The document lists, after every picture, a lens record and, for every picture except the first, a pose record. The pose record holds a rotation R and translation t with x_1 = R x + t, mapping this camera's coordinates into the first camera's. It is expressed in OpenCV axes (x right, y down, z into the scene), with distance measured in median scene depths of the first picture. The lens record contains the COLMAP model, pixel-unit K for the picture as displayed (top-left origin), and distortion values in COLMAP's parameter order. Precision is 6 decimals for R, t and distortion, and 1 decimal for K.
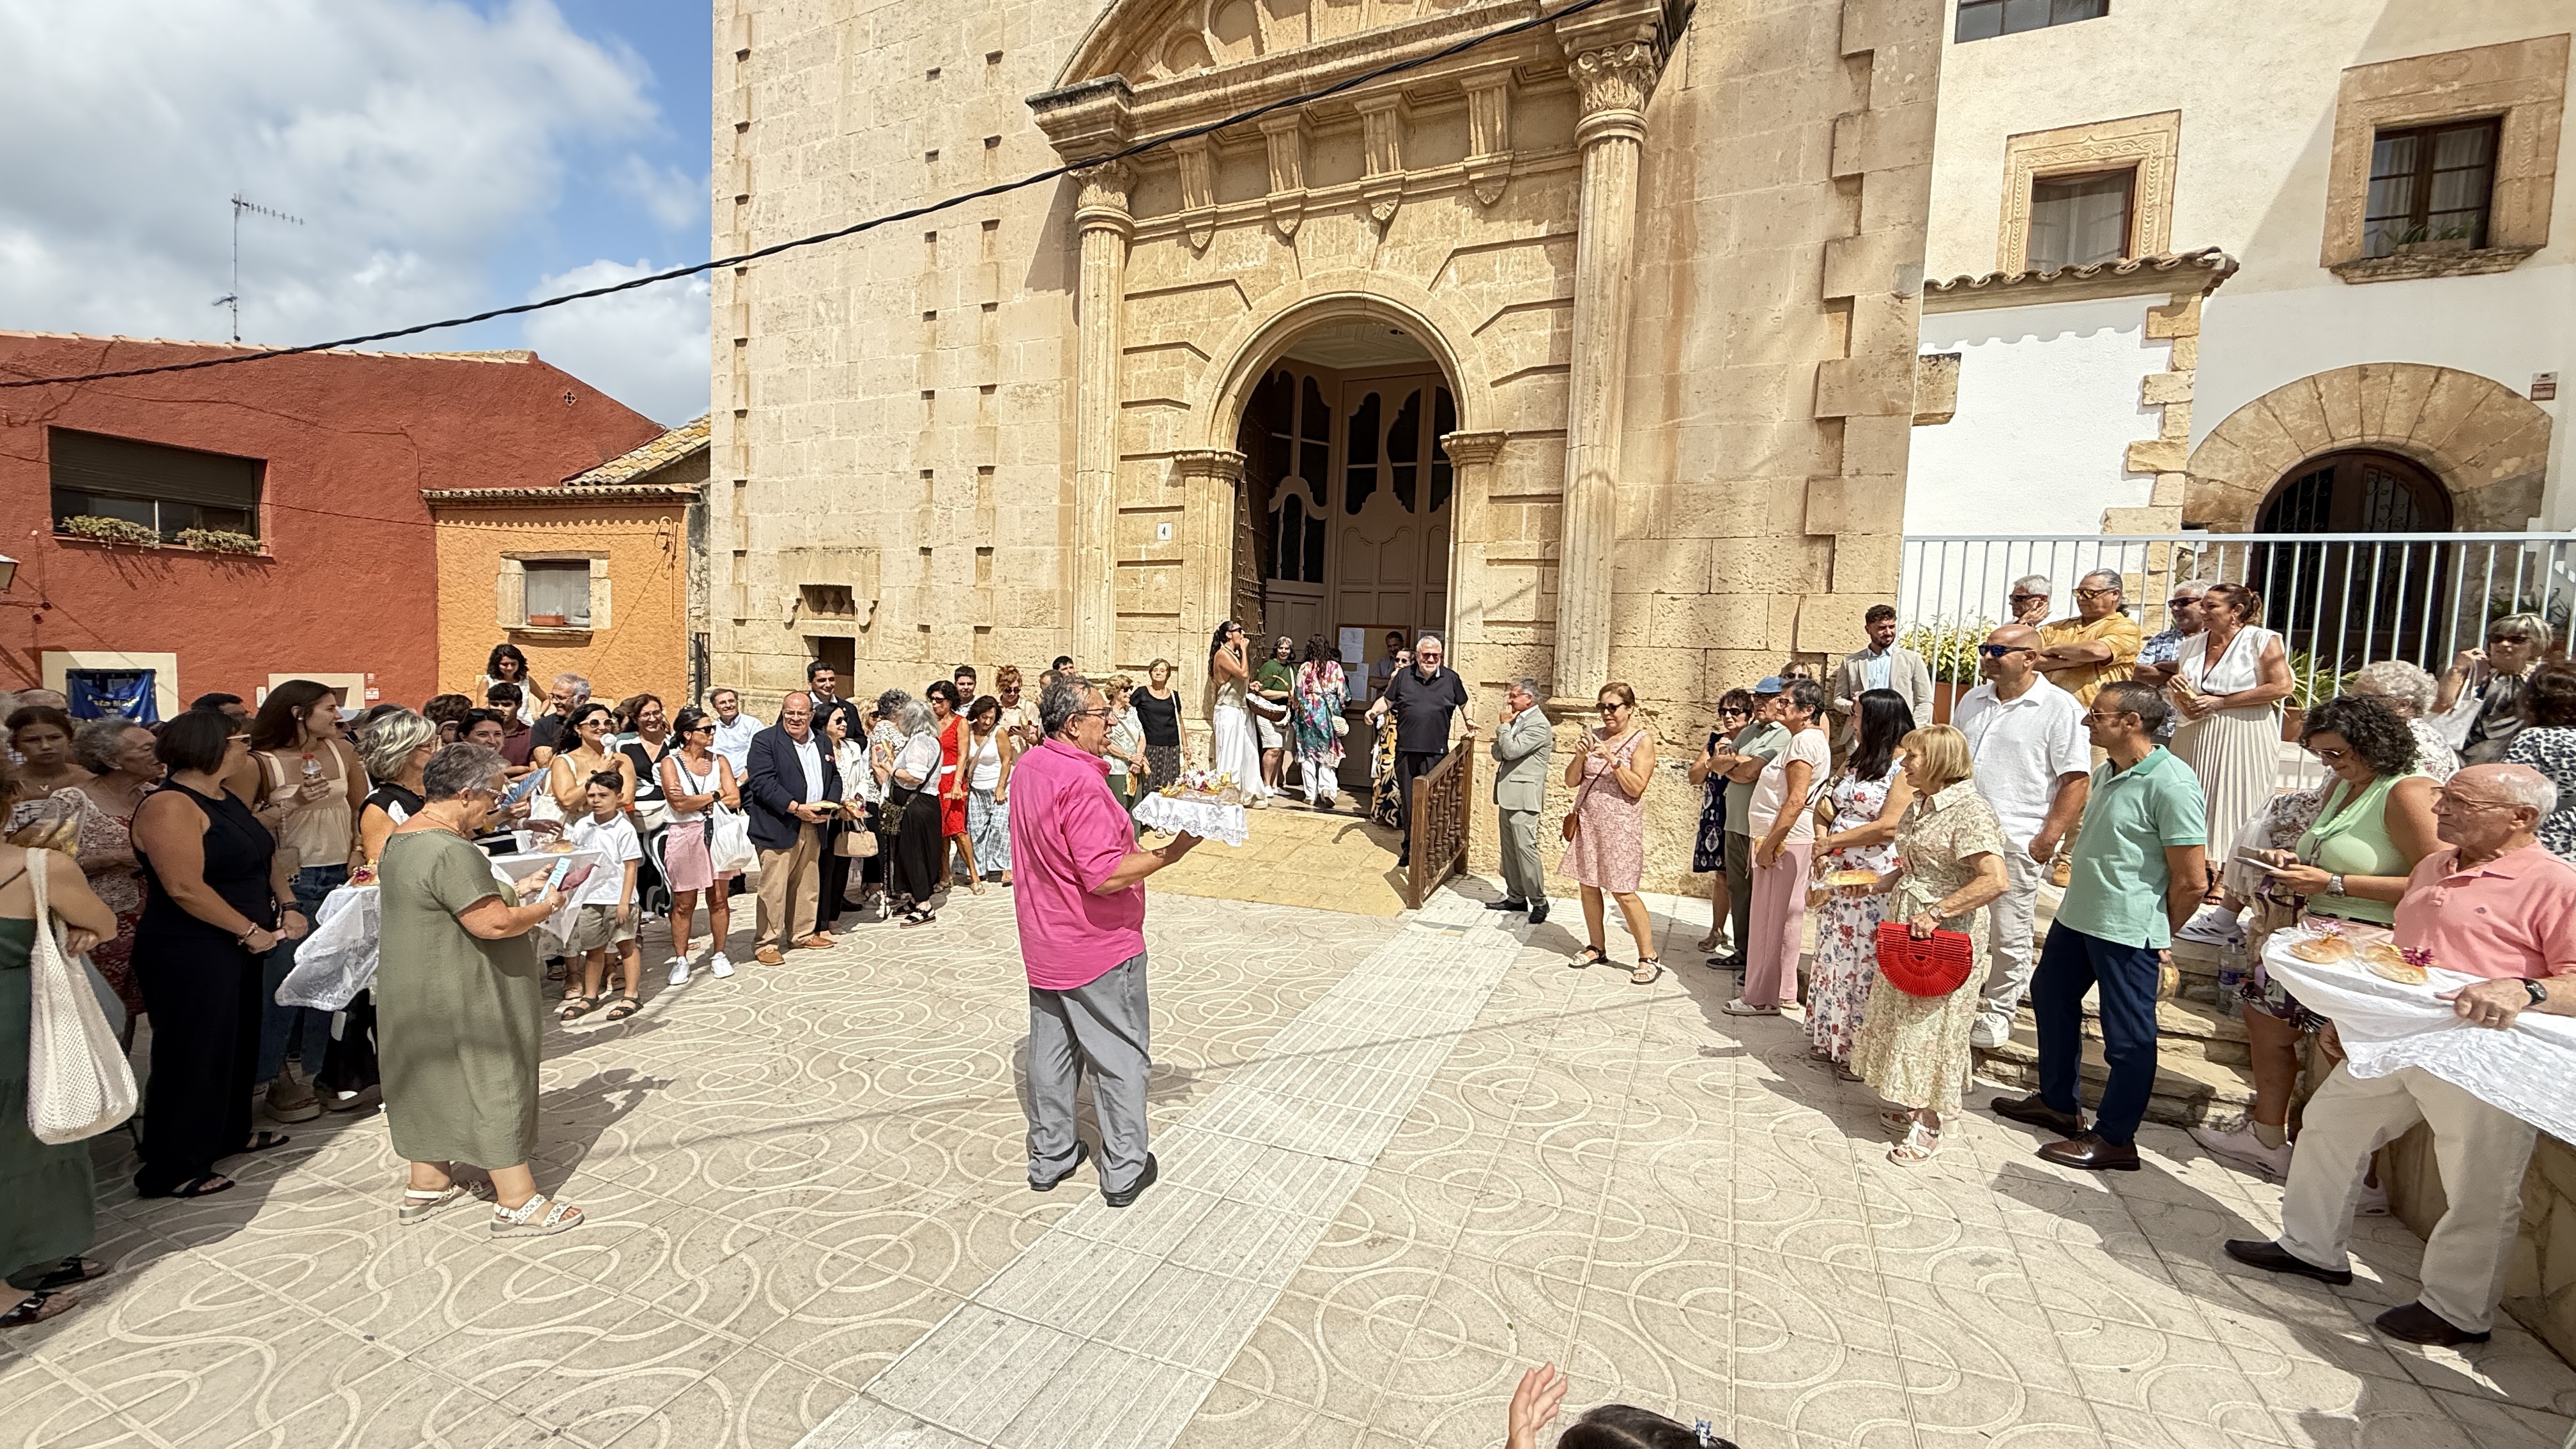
lens RADIAL K [[1019.8, 0, 1288.0], [0, 1019.8, 724.5], [0, 0, 1]] dist [-0.000557, -0.000224]
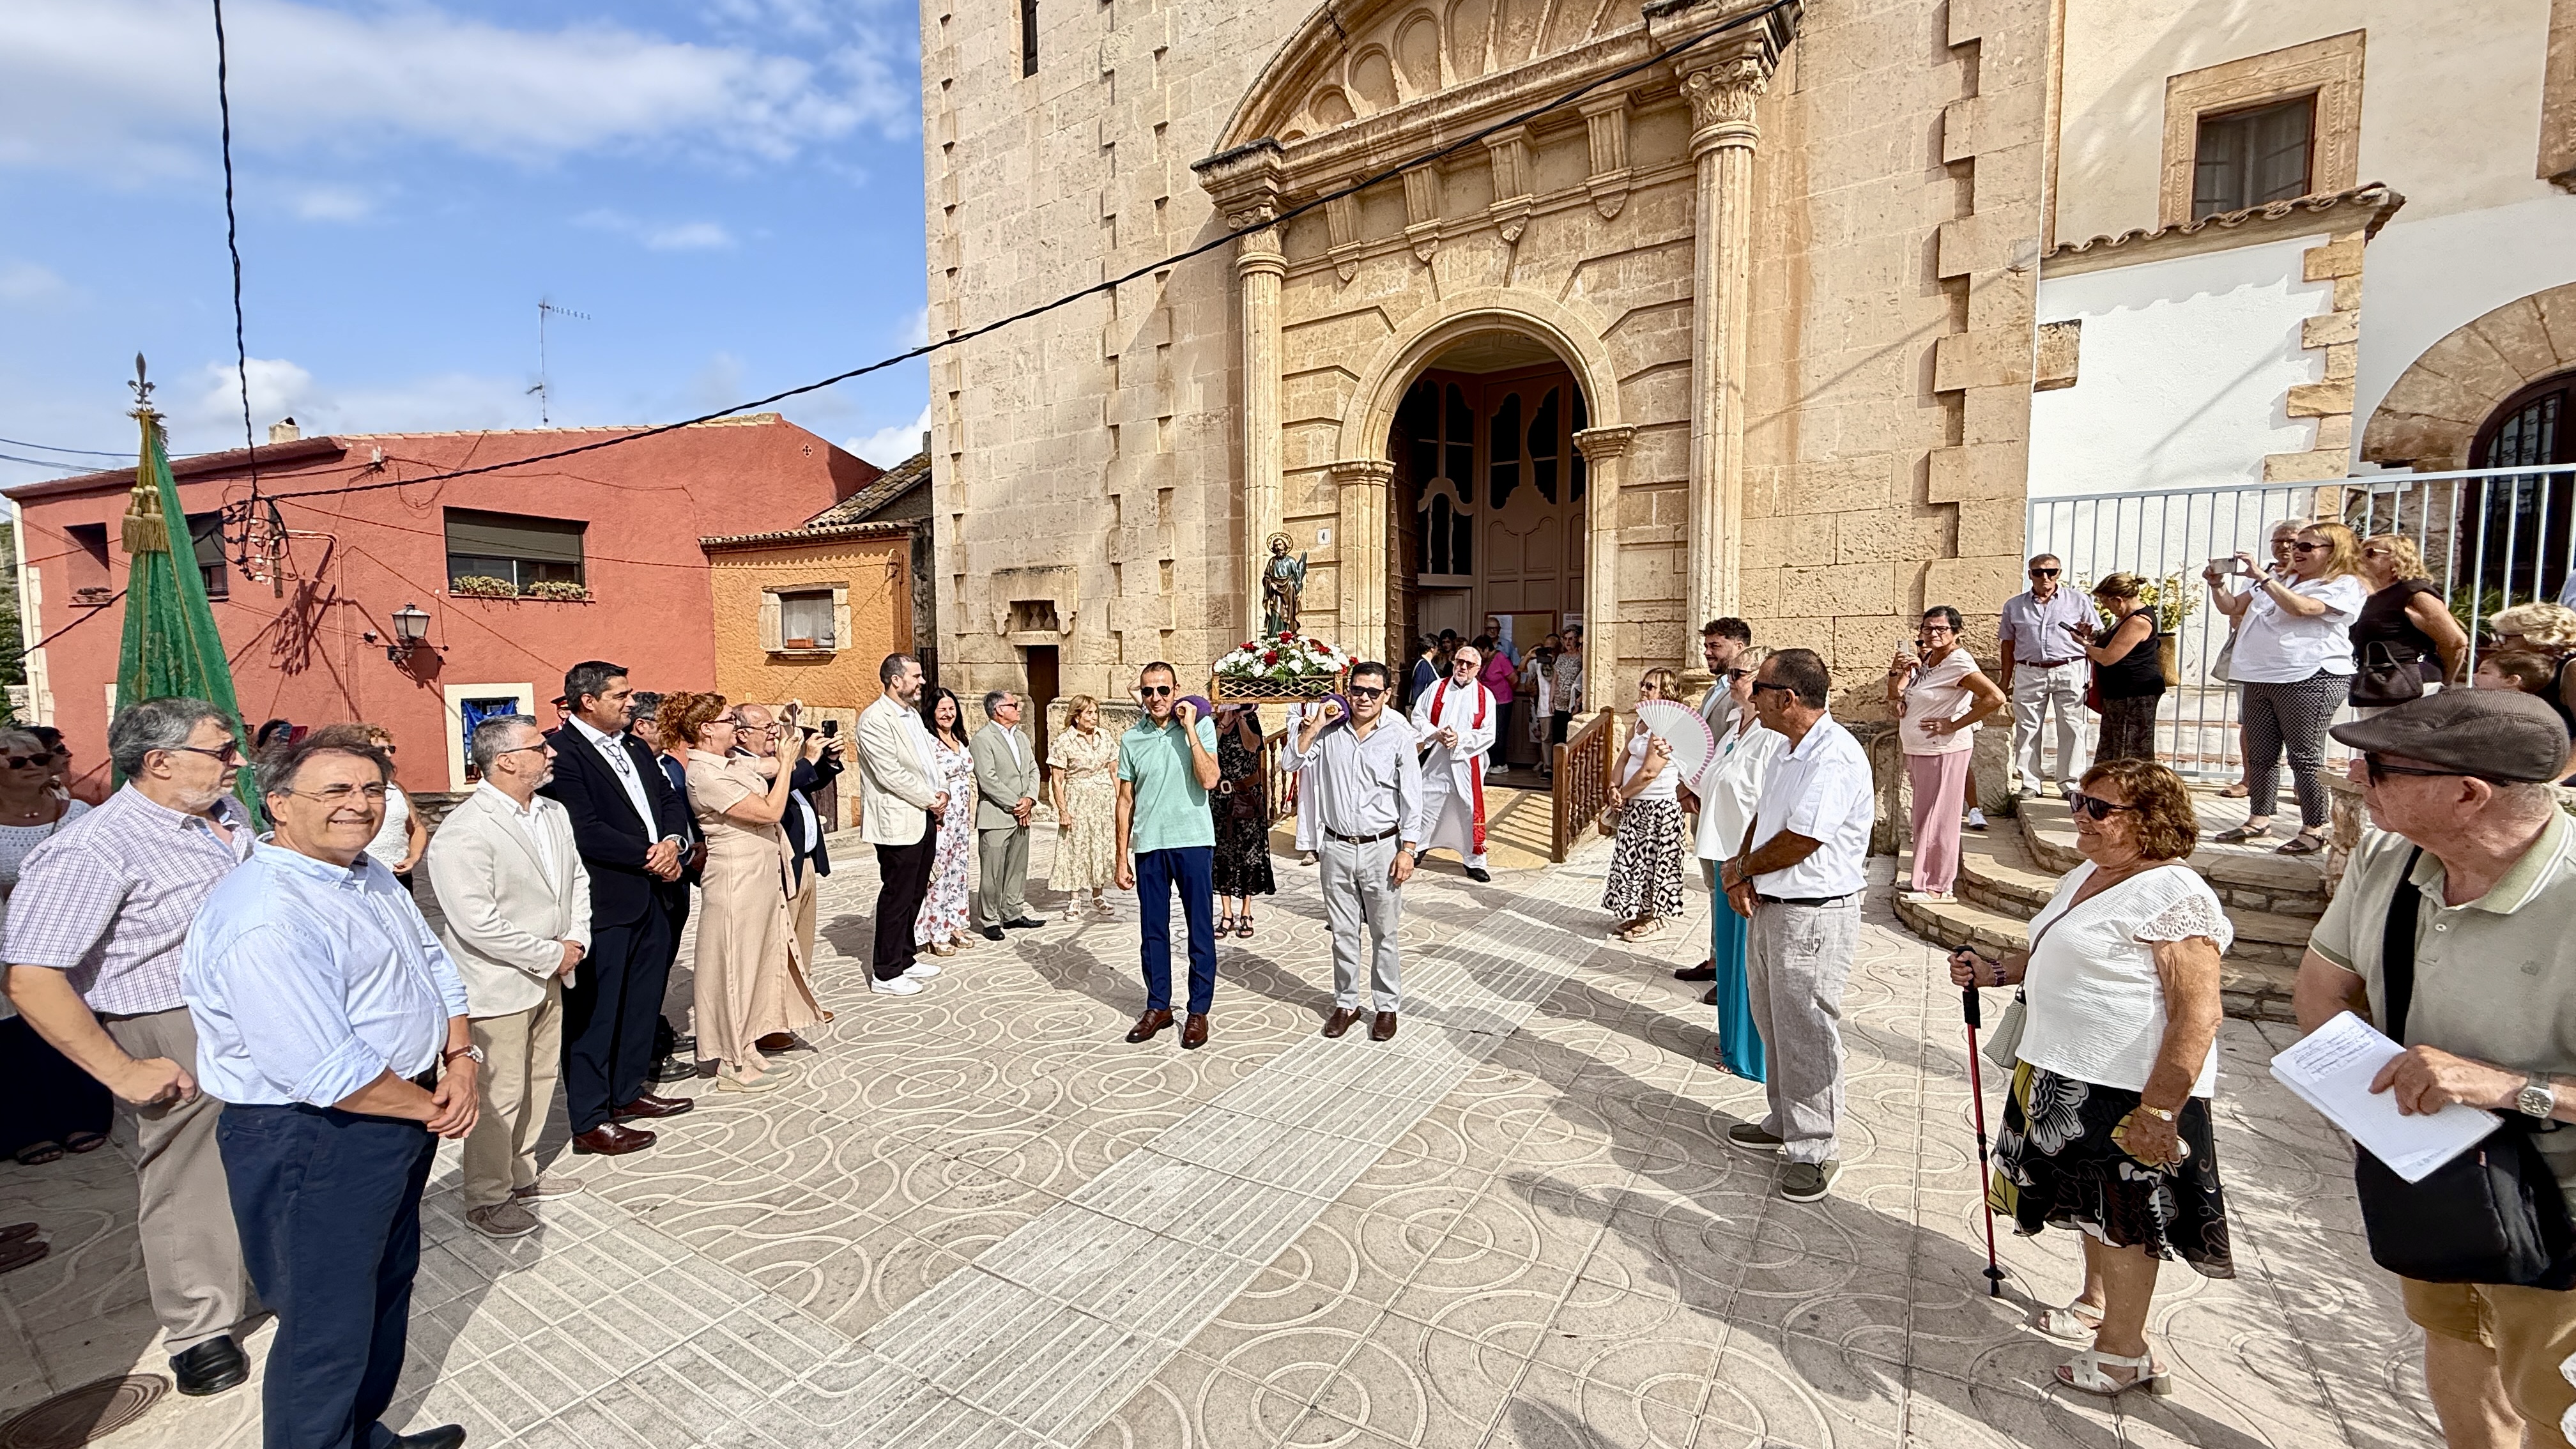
lens RADIAL K [[1019.8, 0, 1288.0], [0, 1019.8, 724.5], [0, 0, 1]] dist [-0.000557, -0.000224]
pose [[0.986910, -0.032639, -0.157936, 0.010081], [0.033055, 0.999454, 0.000008, 0.015657], [0.157850, -0.005228, 0.987449, -0.113320]]
